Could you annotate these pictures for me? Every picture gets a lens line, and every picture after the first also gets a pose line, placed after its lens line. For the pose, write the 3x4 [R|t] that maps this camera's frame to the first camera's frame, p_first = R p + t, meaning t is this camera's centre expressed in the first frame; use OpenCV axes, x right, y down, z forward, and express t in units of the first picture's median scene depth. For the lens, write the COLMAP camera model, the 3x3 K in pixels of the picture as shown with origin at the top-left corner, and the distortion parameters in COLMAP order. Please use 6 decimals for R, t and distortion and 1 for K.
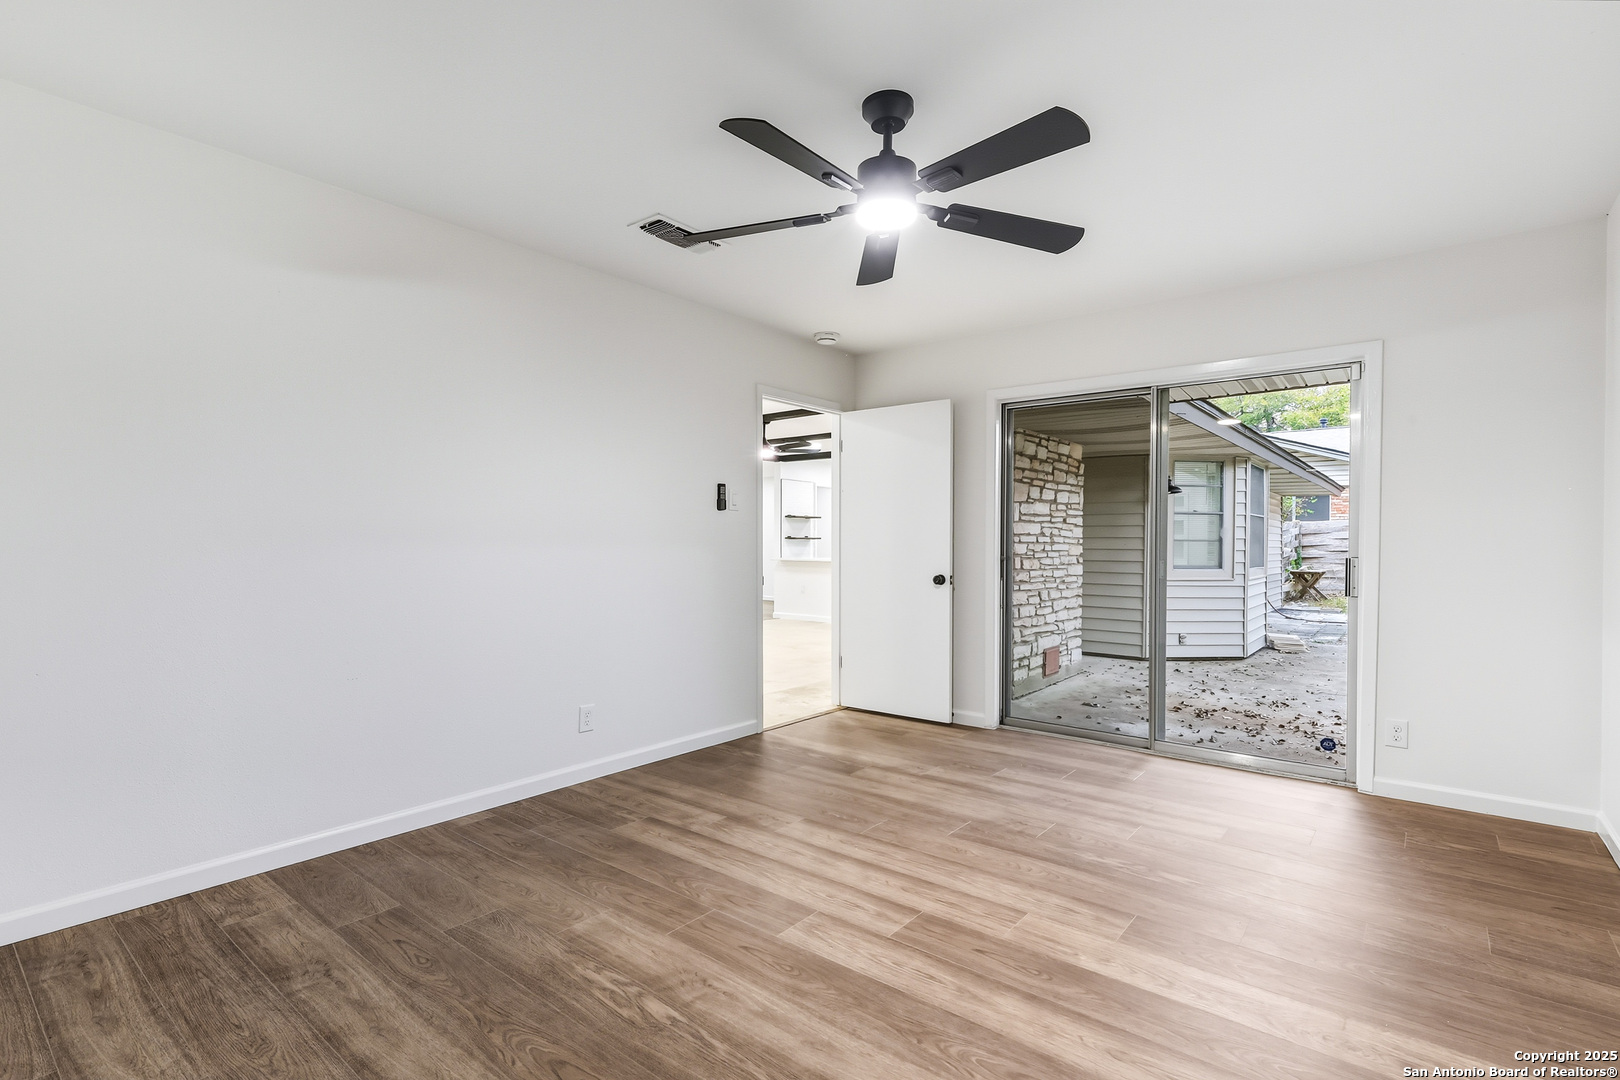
lens RADIAL K [[761.5, 0, 826.0], [0, 761.5, 539.7], [0, 0, 1]] dist [0.013398, -0.006629]
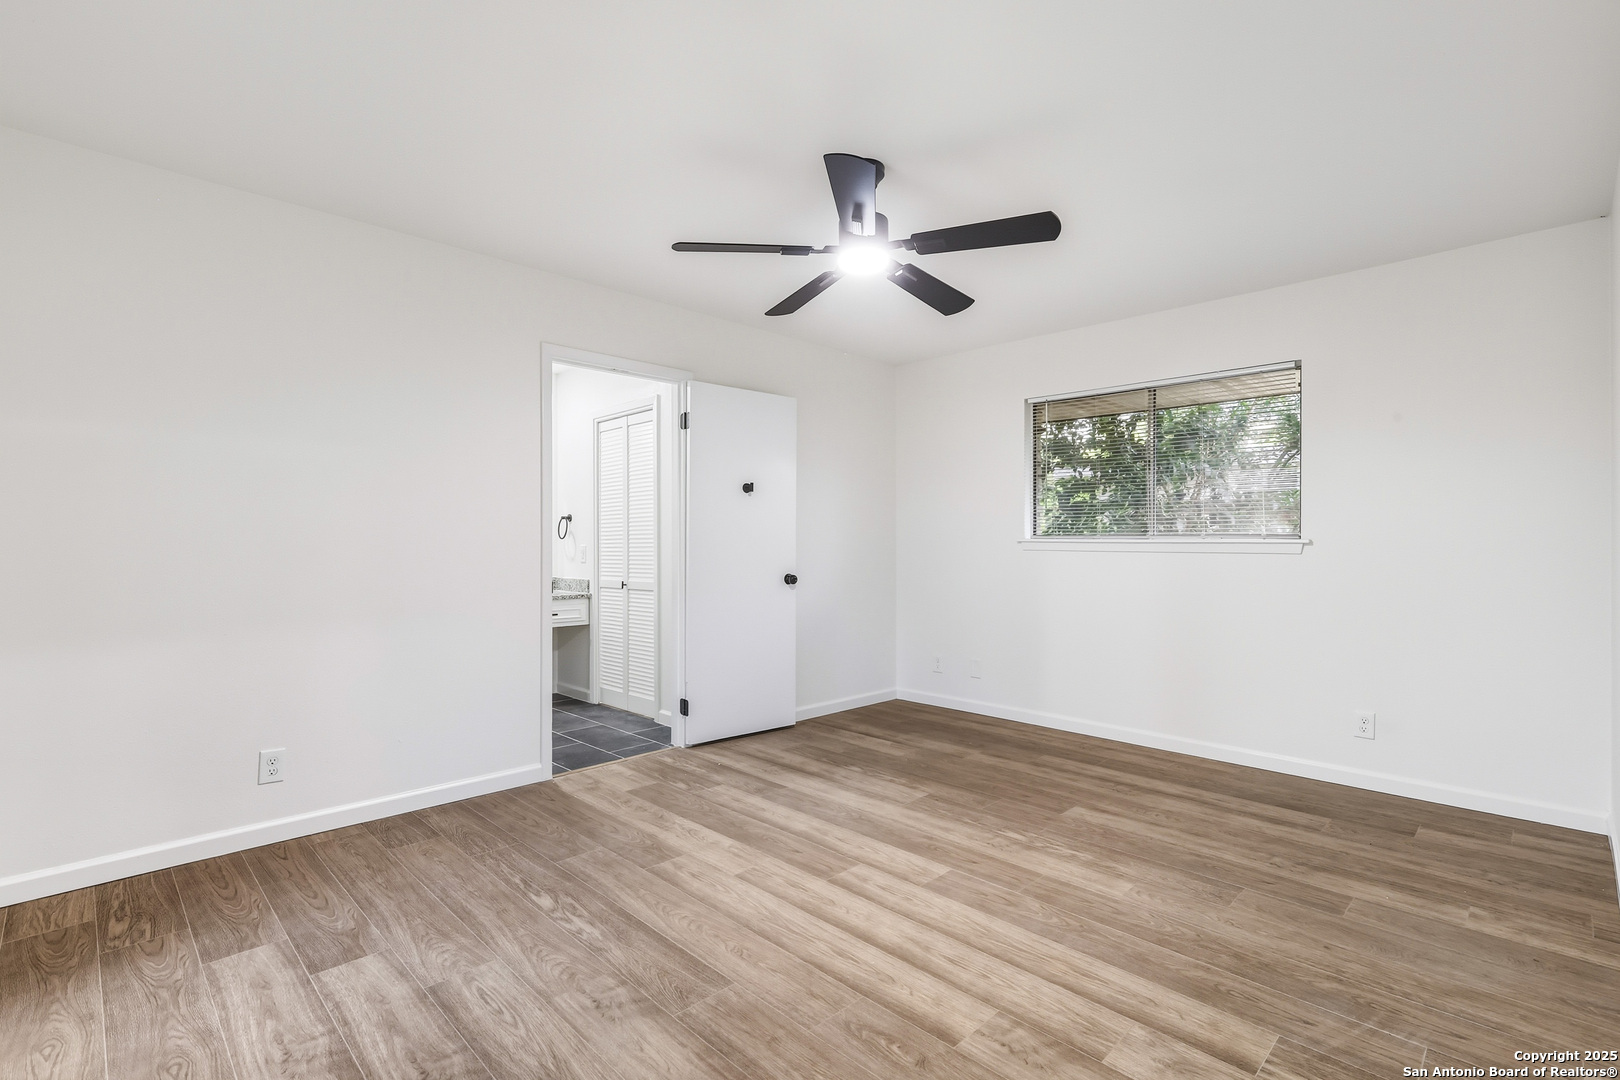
lens RADIAL K [[748.9, 0, 810.0], [0, 748.9, 540.0], [0, 0, 1]] dist [0.003564, -0.000111]
pose [[-0.992391, -0.004354, 0.123053, 0.015635], [-0.005363, 0.999955, -0.007864, -0.003748], [-0.123013, -0.008464, -0.992369, 2.063973]]
